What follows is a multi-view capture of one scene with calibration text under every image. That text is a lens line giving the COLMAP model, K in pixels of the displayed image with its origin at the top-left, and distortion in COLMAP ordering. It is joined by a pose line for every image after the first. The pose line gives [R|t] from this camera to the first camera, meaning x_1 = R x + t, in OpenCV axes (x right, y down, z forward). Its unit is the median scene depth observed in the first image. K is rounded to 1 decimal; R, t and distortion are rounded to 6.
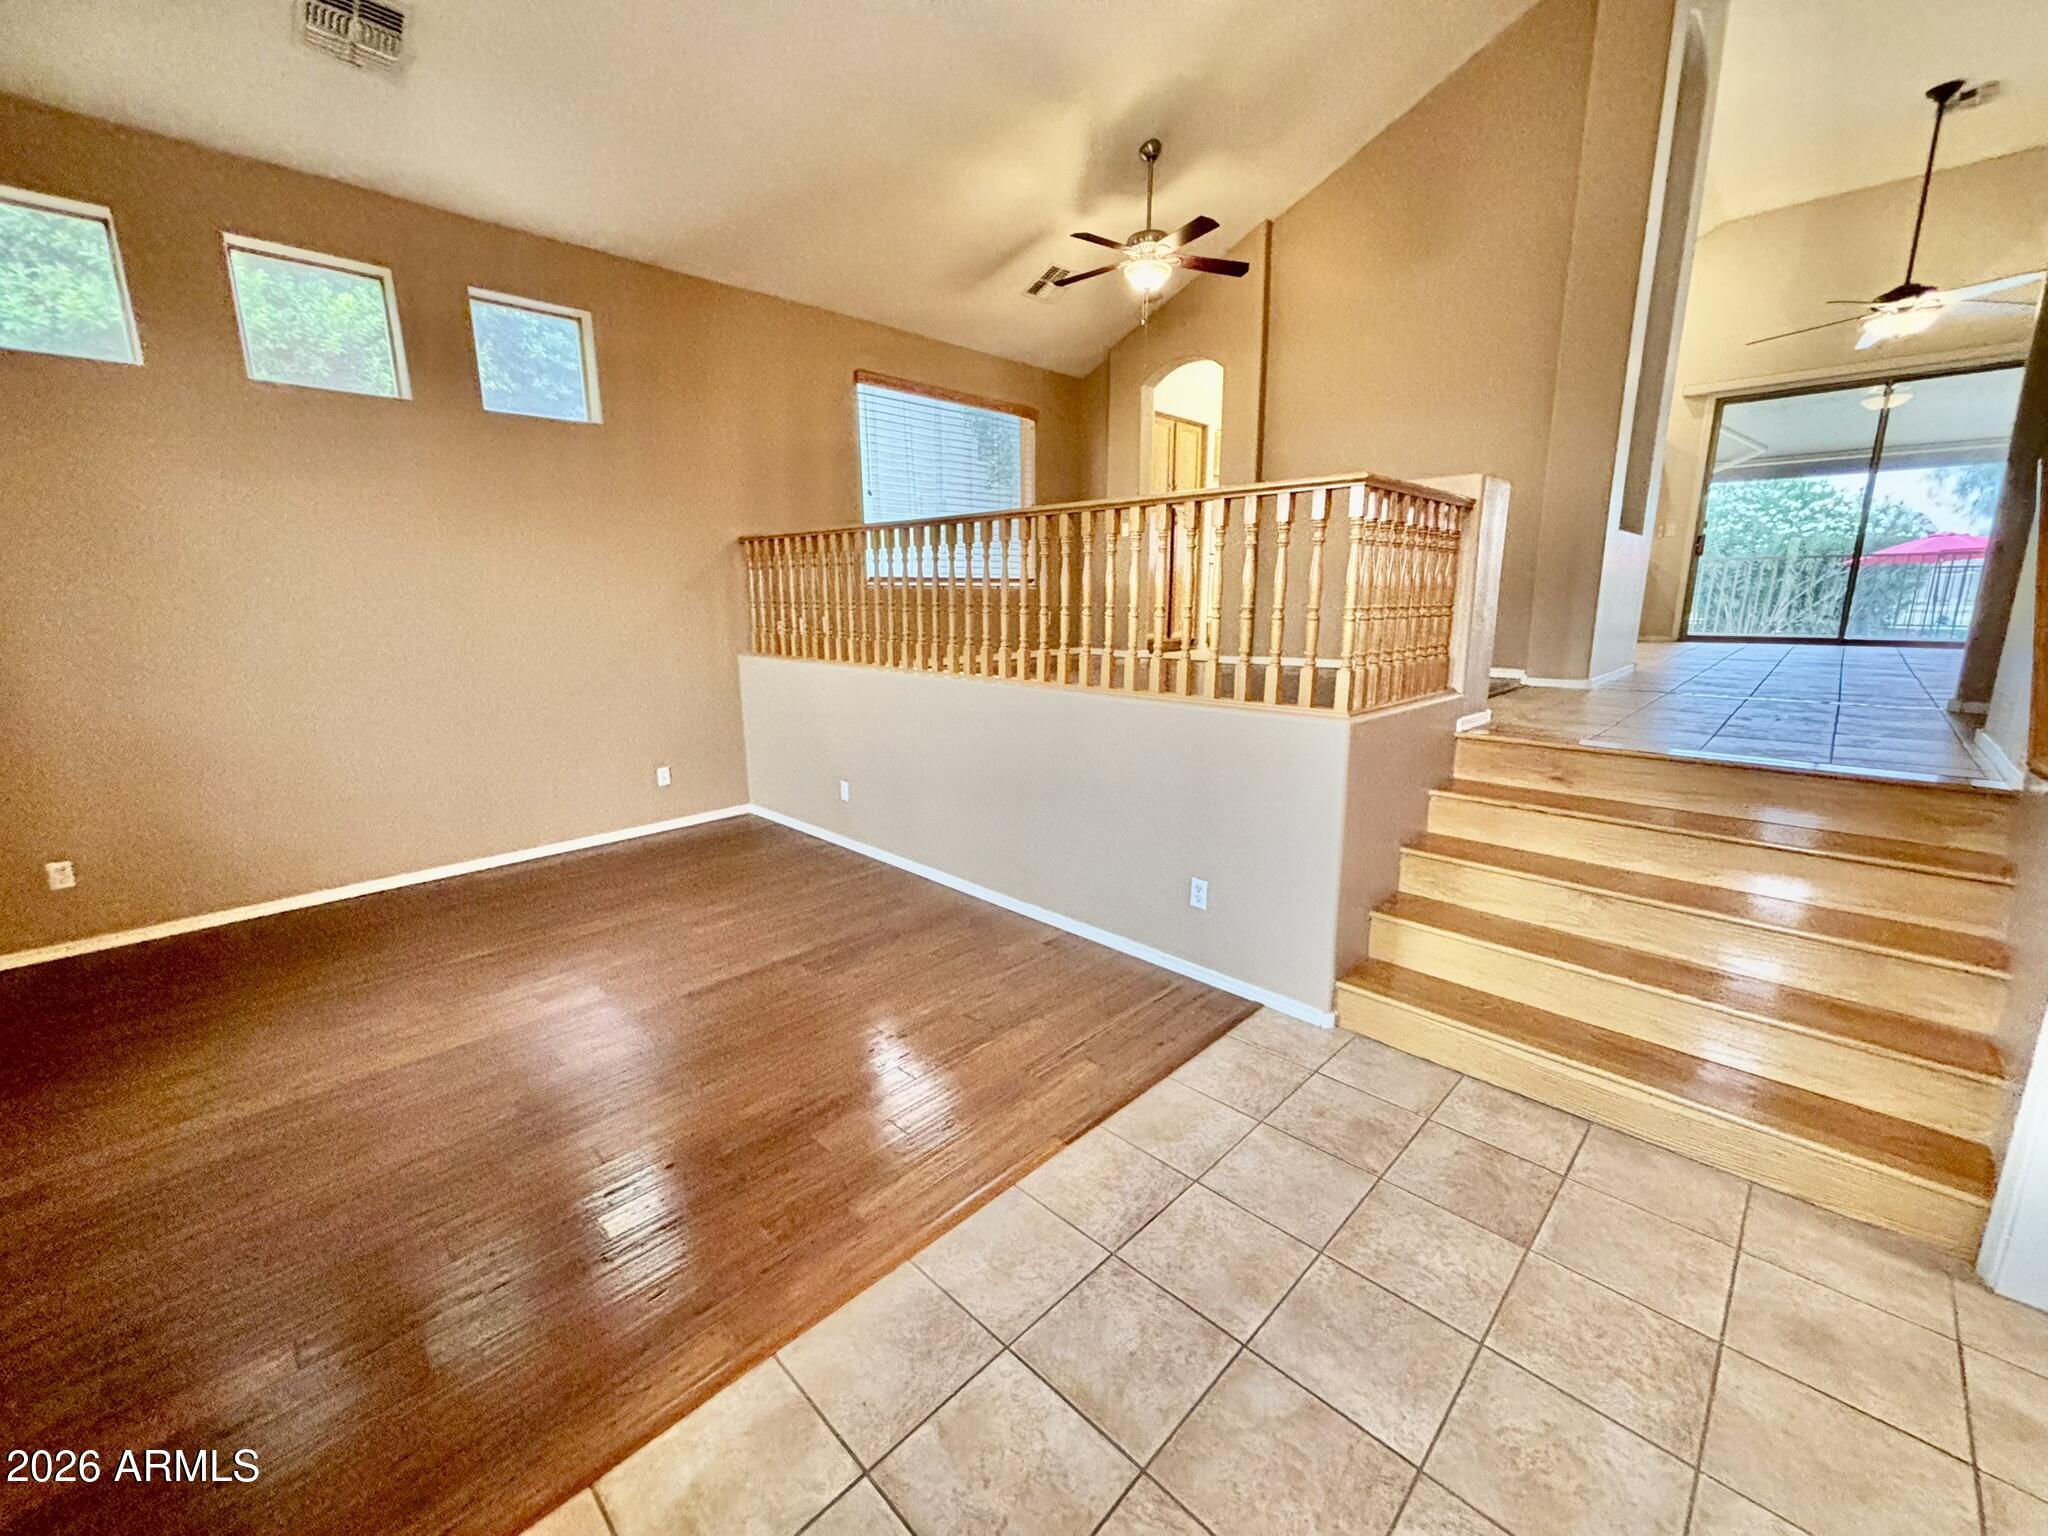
lens RADIAL K [[821.7, 0, 1024.7], [0, 821.7, 760.6], [0, 0, 1]] dist [0.002893, 0.003148]
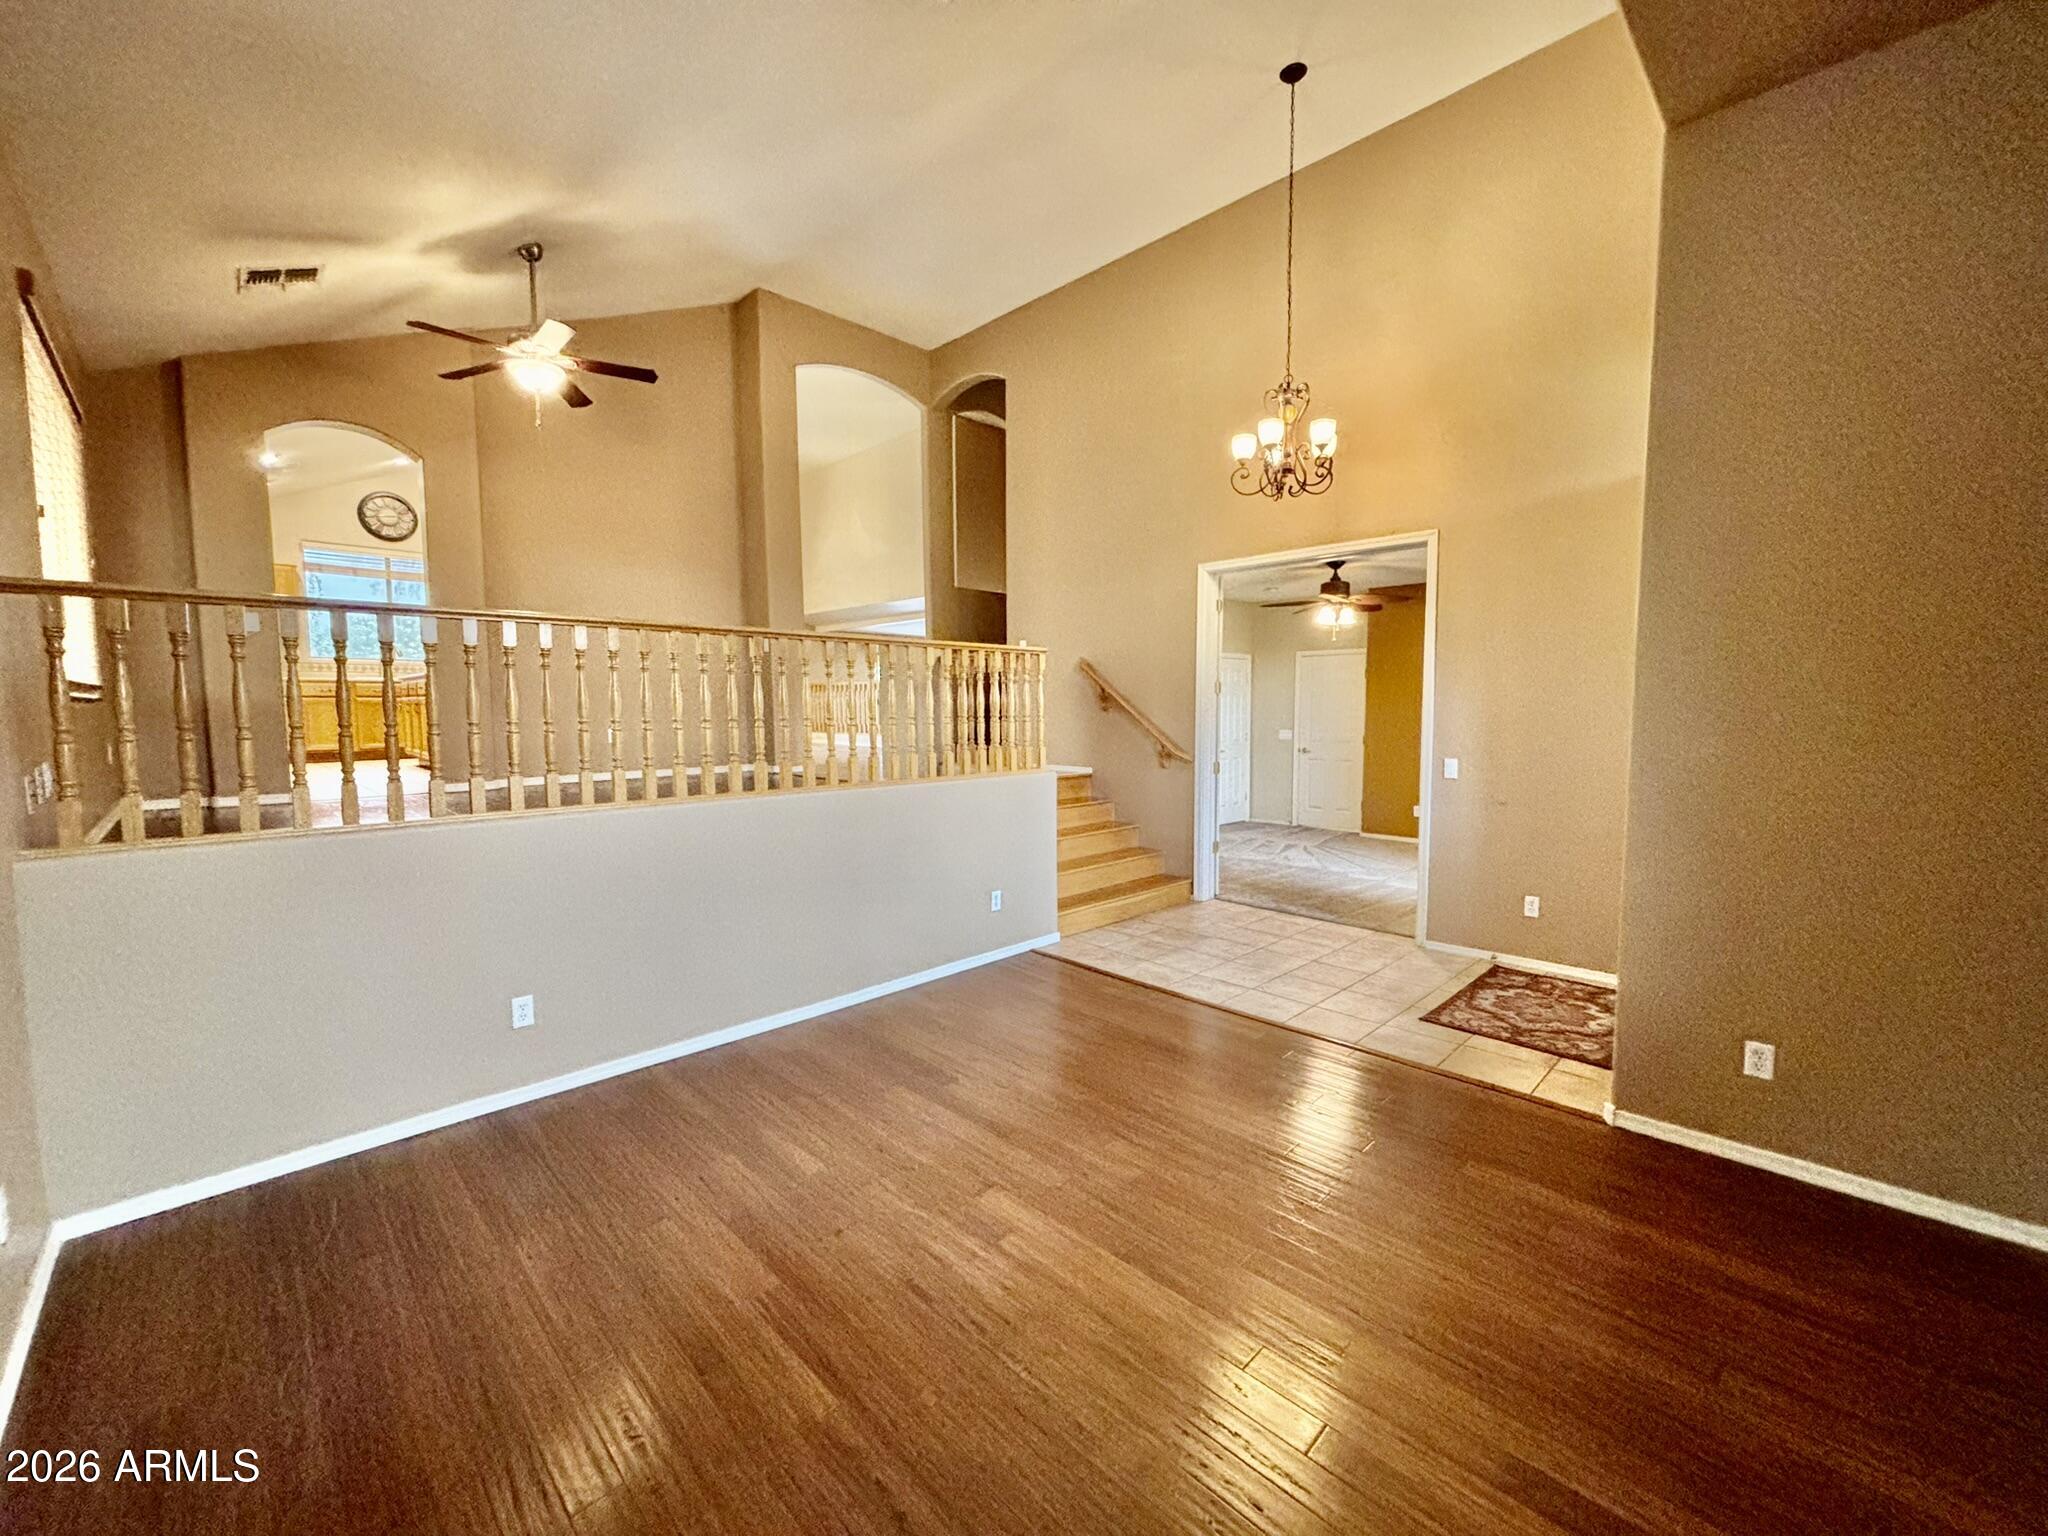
lens RADIAL K [[821.7, 0, 1024.7], [0, 821.7, 760.6], [0, 0, 1]] dist [0.002893, 0.003148]
pose [[0.017580, -0.068184, 0.997518, -1.102673], [0.206788, 0.976349, 0.063093, -0.151163], [-0.978228, 0.205165, 0.031263, 0.732332]]
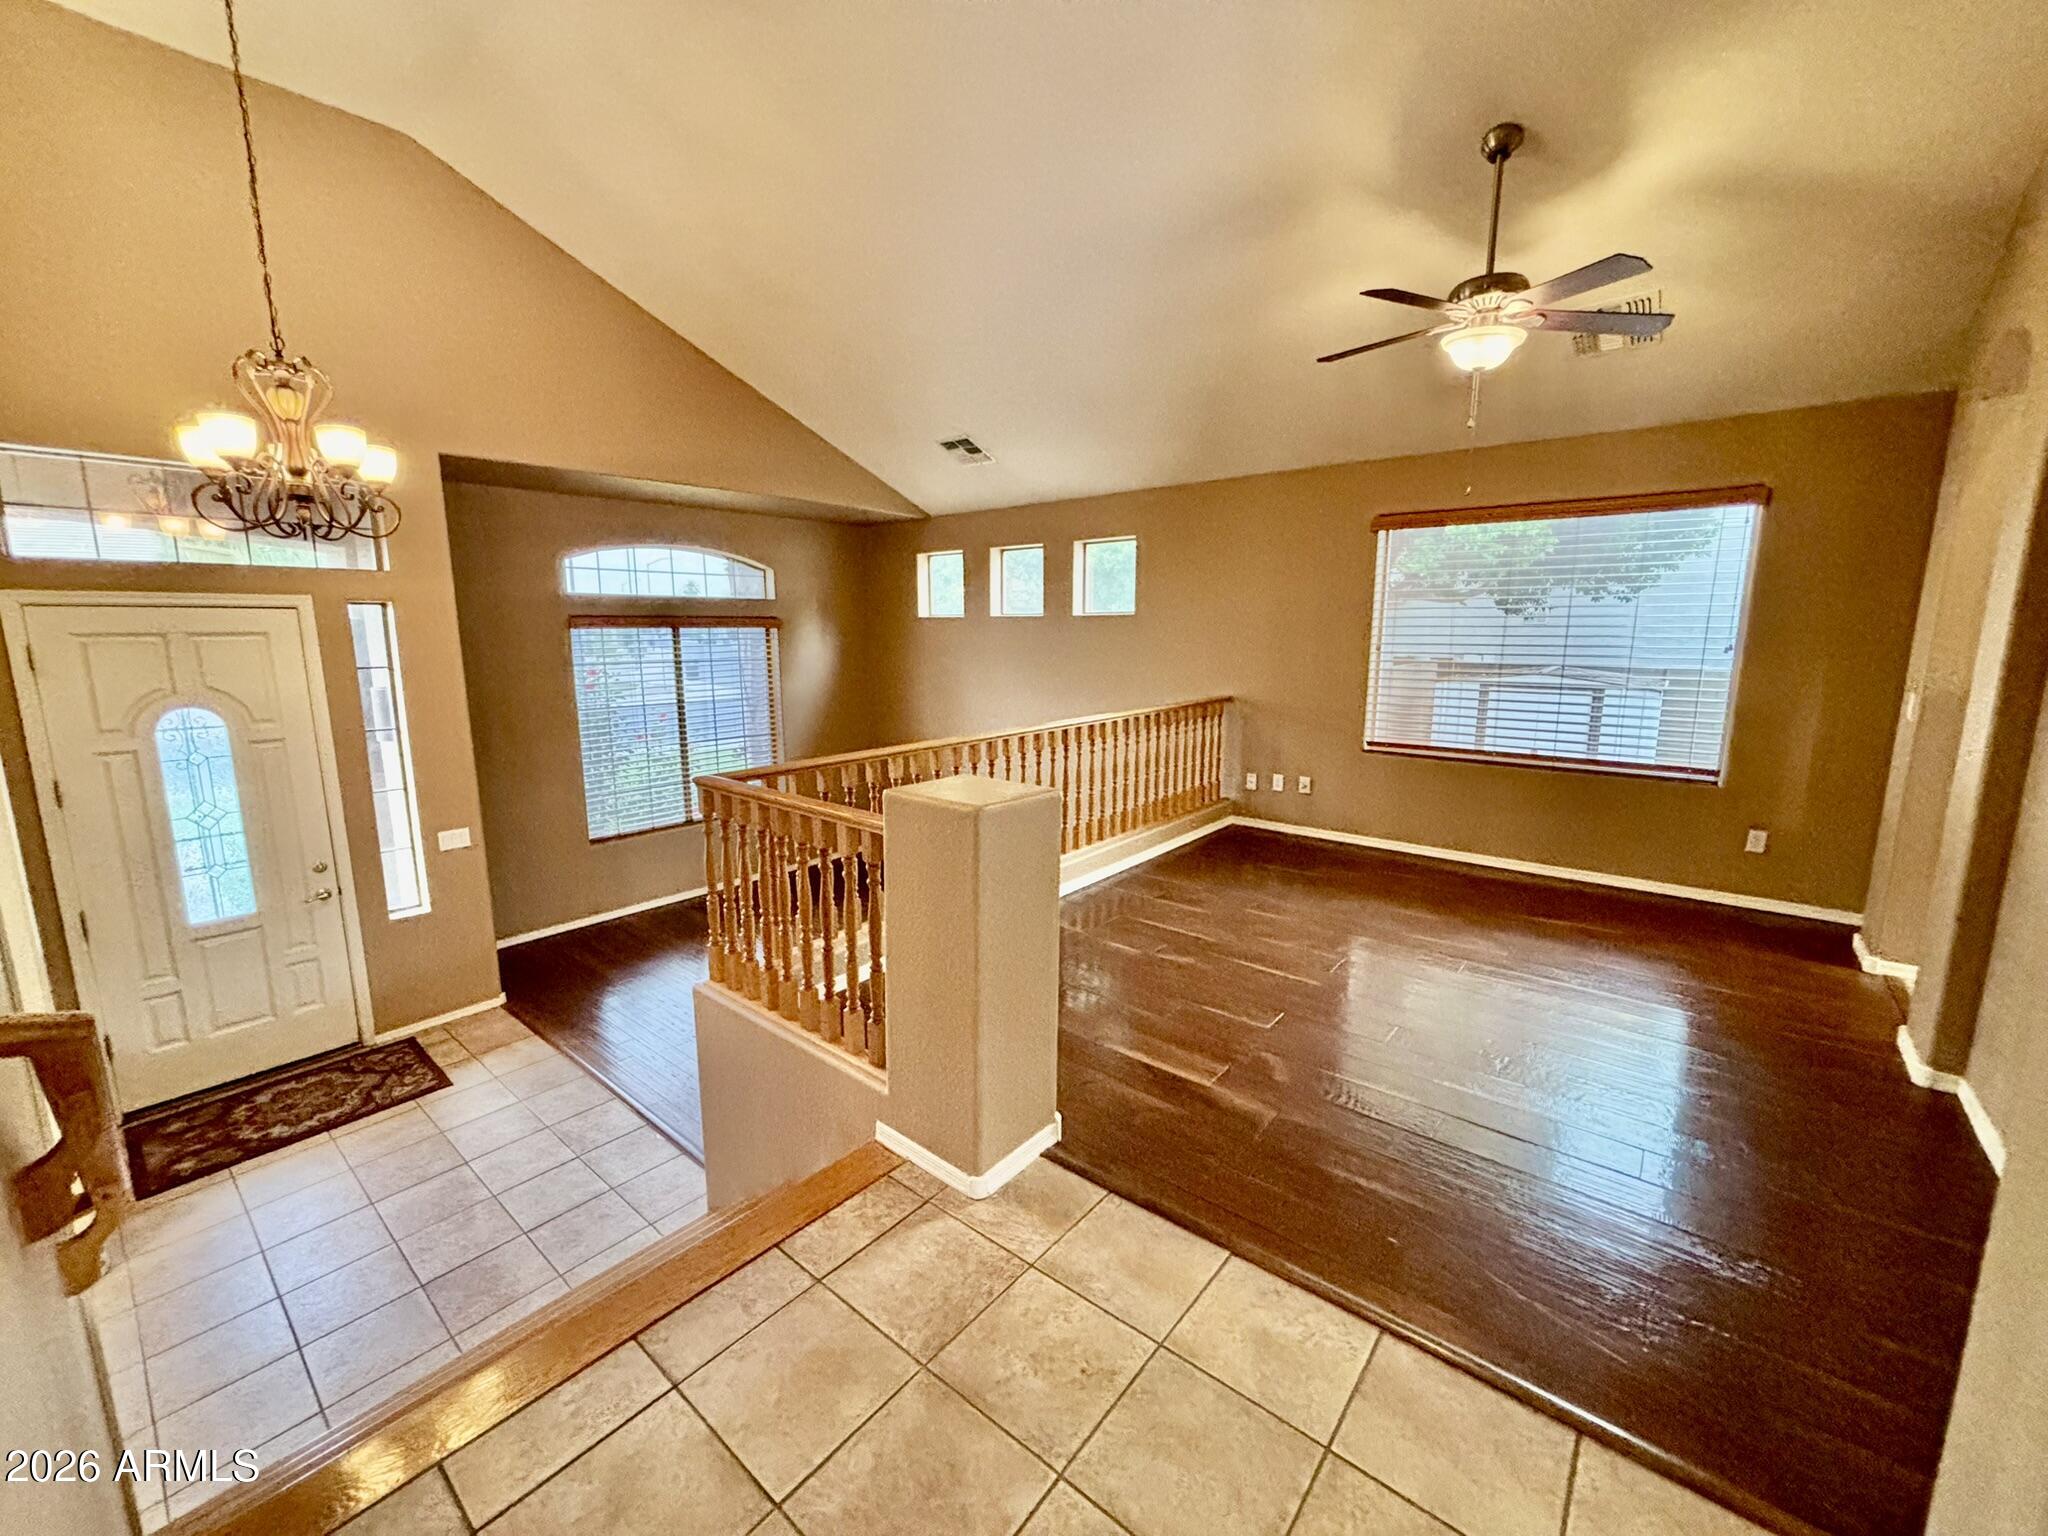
lens RADIAL K [[821.7, 0, 1024.7], [0, 821.7, 760.6], [0, 0, 1]] dist [0.002893, 0.003148]
pose [[0.081115, 0.170918, -0.981941, 1.079747], [-0.199376, 0.968058, 0.152032, -0.441870], [0.976560, 0.183444, 0.112602, 0.916056]]
